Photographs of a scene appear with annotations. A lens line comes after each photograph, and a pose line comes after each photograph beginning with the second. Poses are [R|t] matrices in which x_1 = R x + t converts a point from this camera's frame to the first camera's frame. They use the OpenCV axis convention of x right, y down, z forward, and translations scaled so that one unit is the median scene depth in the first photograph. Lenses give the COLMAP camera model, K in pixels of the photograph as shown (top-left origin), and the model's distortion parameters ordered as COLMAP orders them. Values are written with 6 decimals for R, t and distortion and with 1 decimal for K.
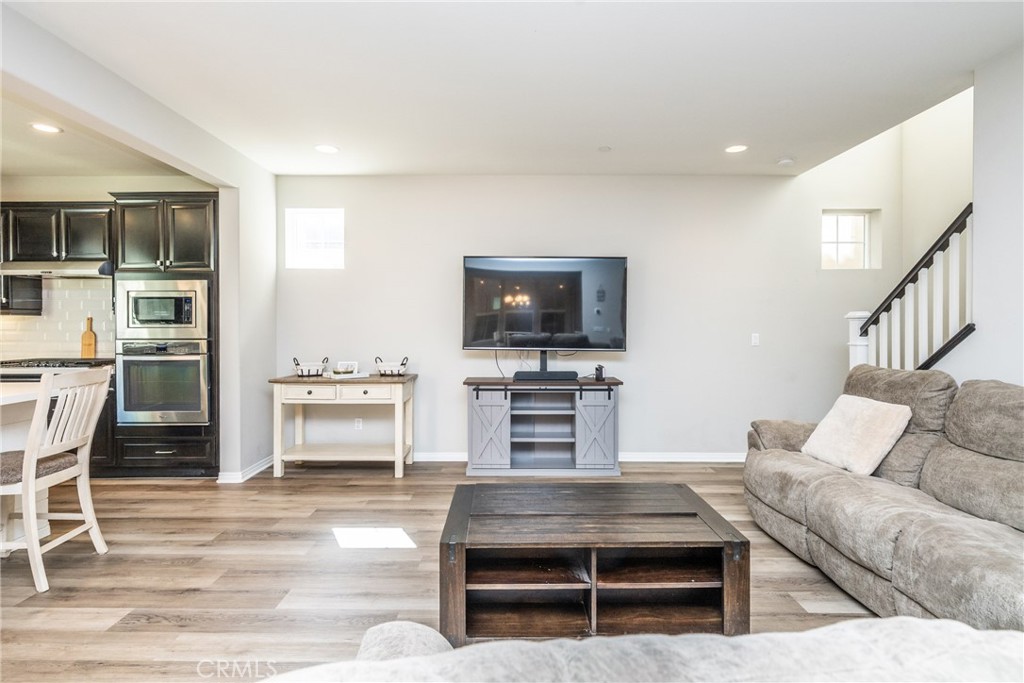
lens RADIAL K [[512.9, 0, 509.3], [0, 512.9, 321.9], [0, 0, 1]] dist [0.003324, 0.001404]
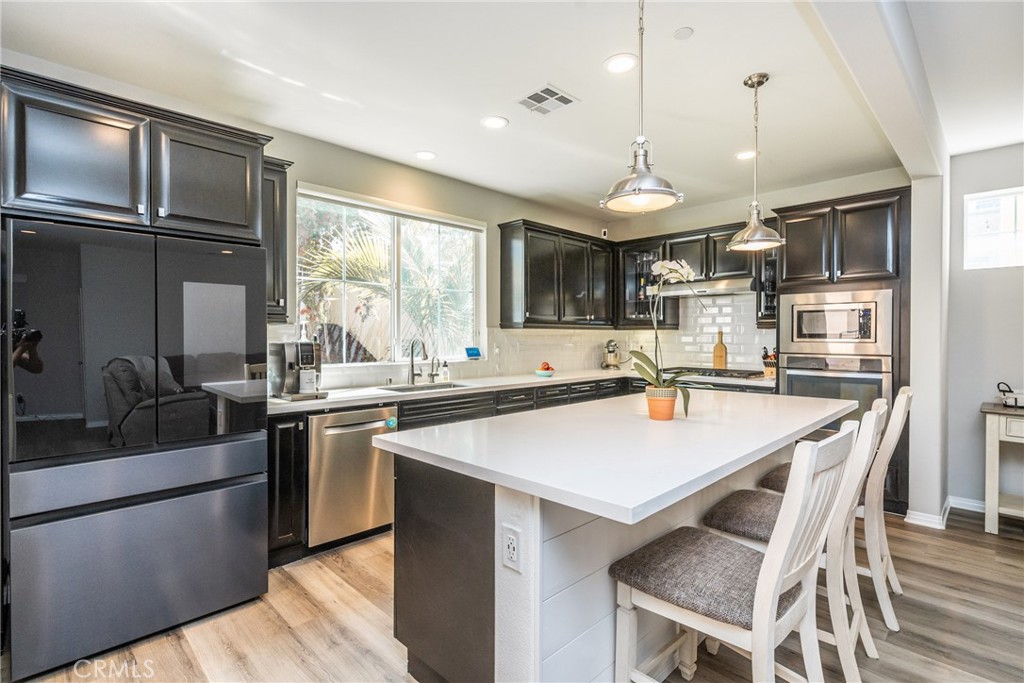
lens RADIAL K [[496.0, 0, 509.3], [0, 496.0, 338.6], [0, 0, 1]] dist [0.001078, 0.001923]
pose [[0.708362, 0.006532, -0.705819, -0.450911], [-0.000054, 0.999958, 0.009200, -0.003704], [0.705849, -0.006479, 0.708333, -0.065839]]
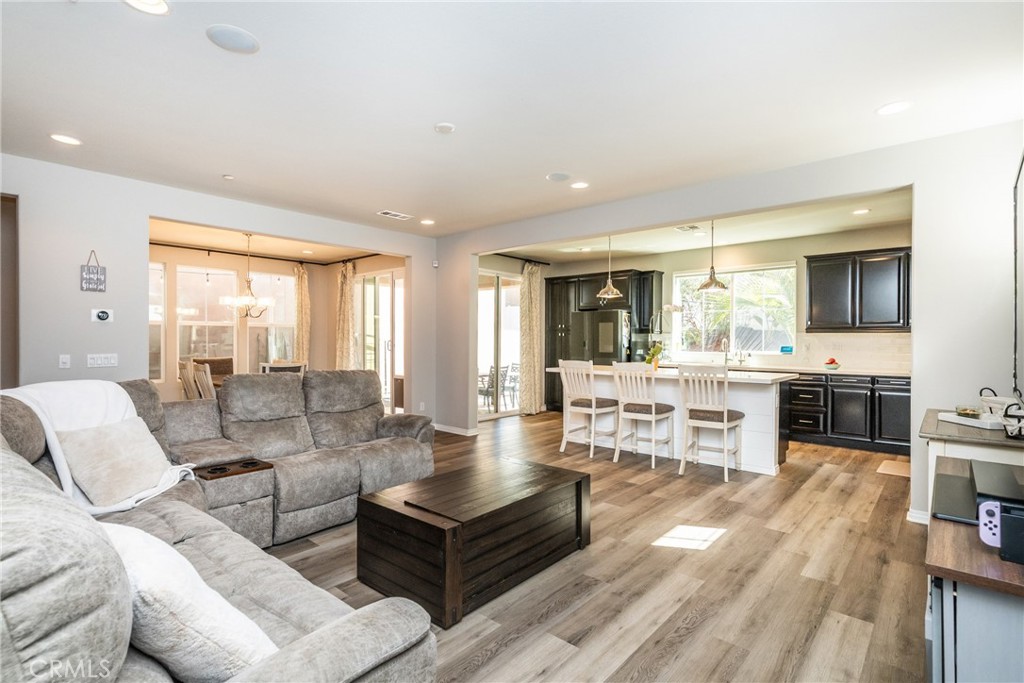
lens RADIAL K [[496.0, 0, 508.9], [0, 496.0, 342.6], [0, 0, 1]] dist [0.001078, 0.001923]
pose [[-0.657620, 0.005335, -0.753331, 0.562512], [0.000631, 0.999978, 0.006532, 0.002732], [0.753349, 0.003820, -0.657609, 1.031765]]
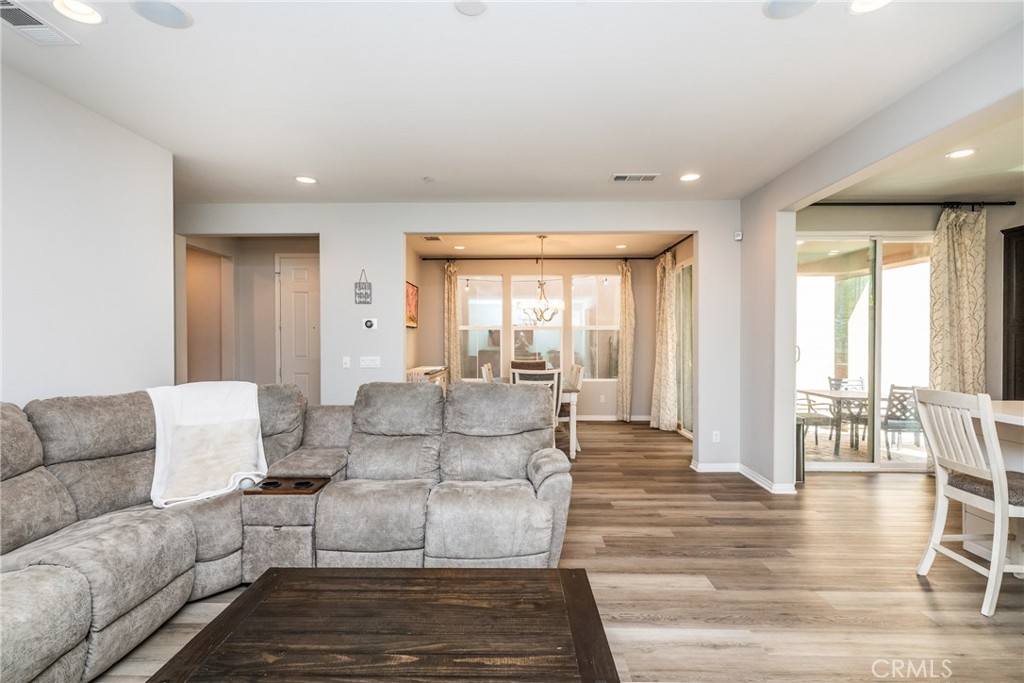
lens RADIAL K [[496.0, 0, 512.7], [0, 496.0, 340.6], [0, 0, 1]] dist [0.001078, 0.001923]
pose [[-0.999915, 0.002939, 0.012713, -0.009662], [0.002911, 0.999993, -0.002262, -0.002956], [-0.012719, -0.002224, -0.999917, 0.925775]]
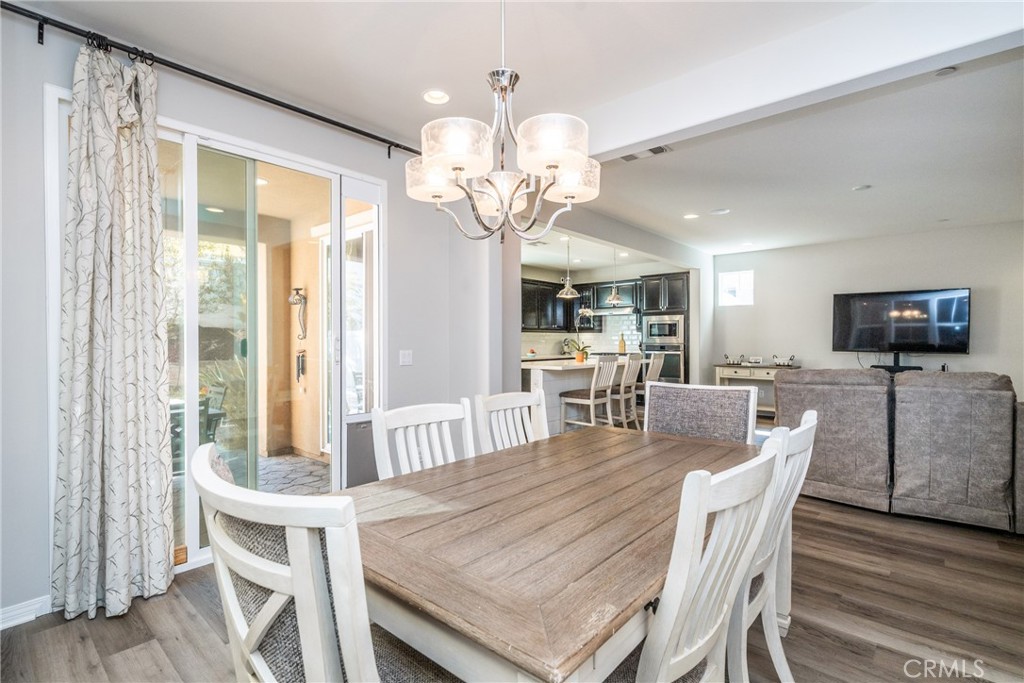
lens RADIAL K [[496.0, 0, 515.4], [0, 496.0, 344.1], [0, 0, 1]] dist [0.001078, 0.001923]
pose [[0.766848, 0.004725, -0.641811, 0.165216], [-0.000236, 0.999975, 0.007080, 0.021832], [0.641828, -0.005278, 0.766830, -0.944504]]
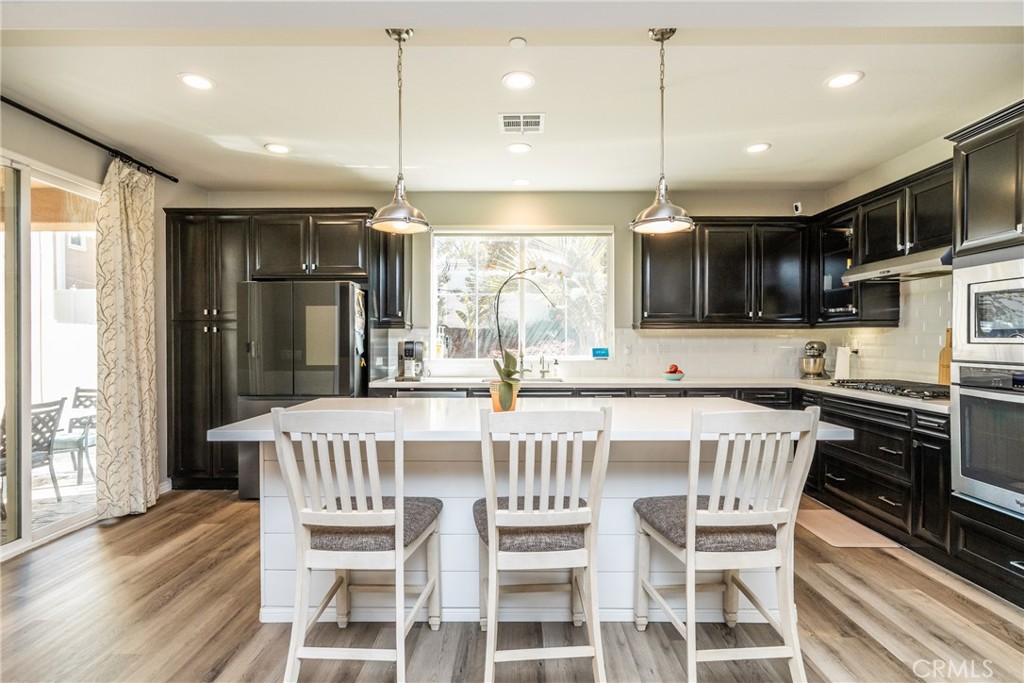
lens RADIAL K [[496.0, 0, 514.1], [0, 496.0, 343.2], [0, 0, 1]] dist [0.001078, 0.001923]
pose [[0.001732, 0.009989, -0.999949, -0.140125], [0.004063, 0.999942, 0.009996, 0.003036], [0.999990, -0.004080, 0.001691, 0.447099]]
